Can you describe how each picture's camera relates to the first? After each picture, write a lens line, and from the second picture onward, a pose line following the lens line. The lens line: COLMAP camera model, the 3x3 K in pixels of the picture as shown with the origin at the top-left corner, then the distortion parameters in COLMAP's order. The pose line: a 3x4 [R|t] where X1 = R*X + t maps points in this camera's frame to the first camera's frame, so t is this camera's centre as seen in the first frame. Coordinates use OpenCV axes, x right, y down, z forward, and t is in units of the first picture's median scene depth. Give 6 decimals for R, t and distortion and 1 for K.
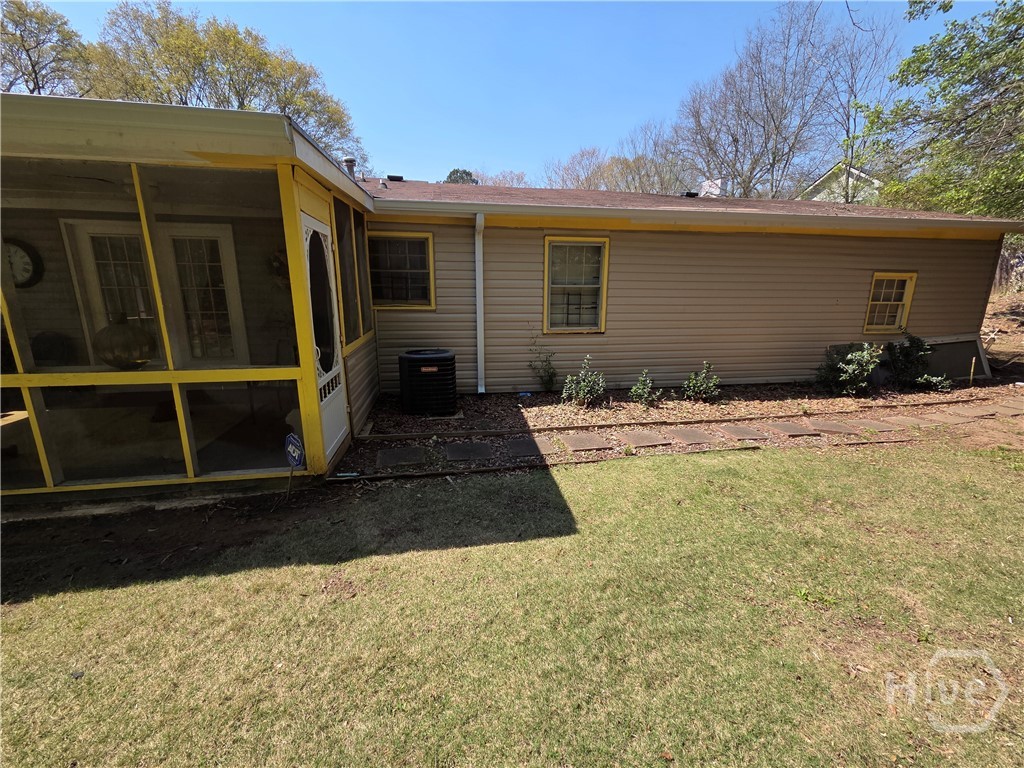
lens RADIAL K [[417.3, 0, 517.5], [0, 417.3, 384.1], [0, 0, 1]] dist [0.004378, -0.000823]
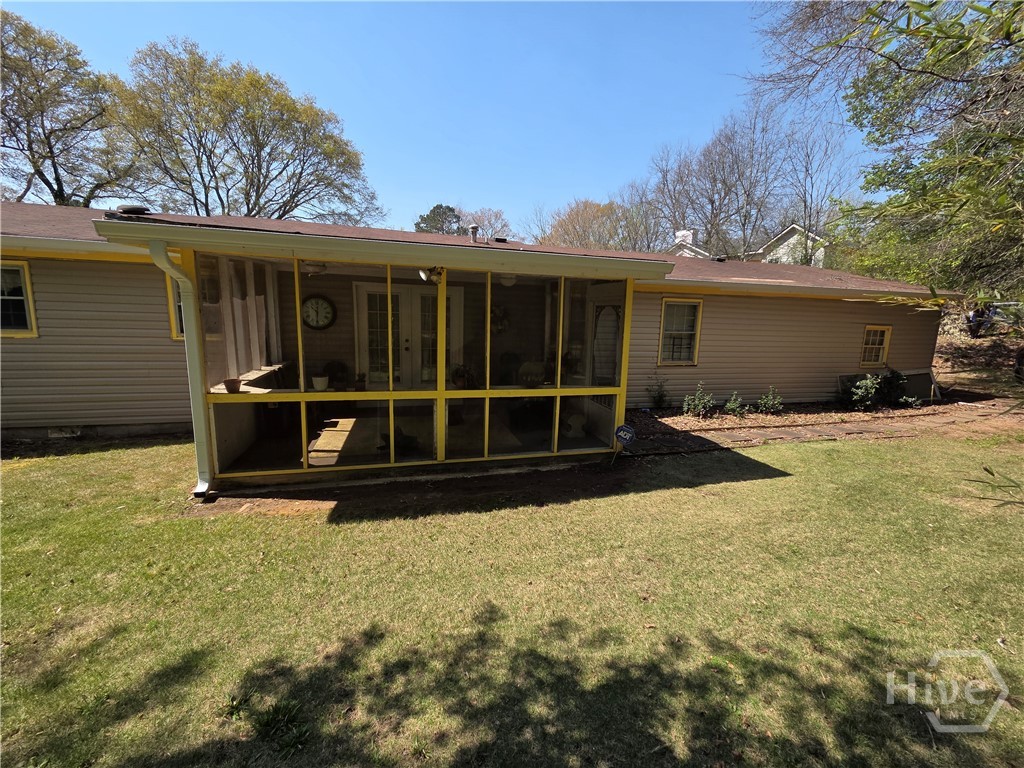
lens RADIAL K [[417.3, 0, 517.5], [0, 417.3, 384.1], [0, 0, 1]] dist [0.004378, -0.000823]
pose [[0.994751, 0.005605, 0.102170, -0.540888], [0.000901, 0.997980, -0.063519, 0.027416], [-0.102320, 0.063278, 0.992737, -0.325447]]
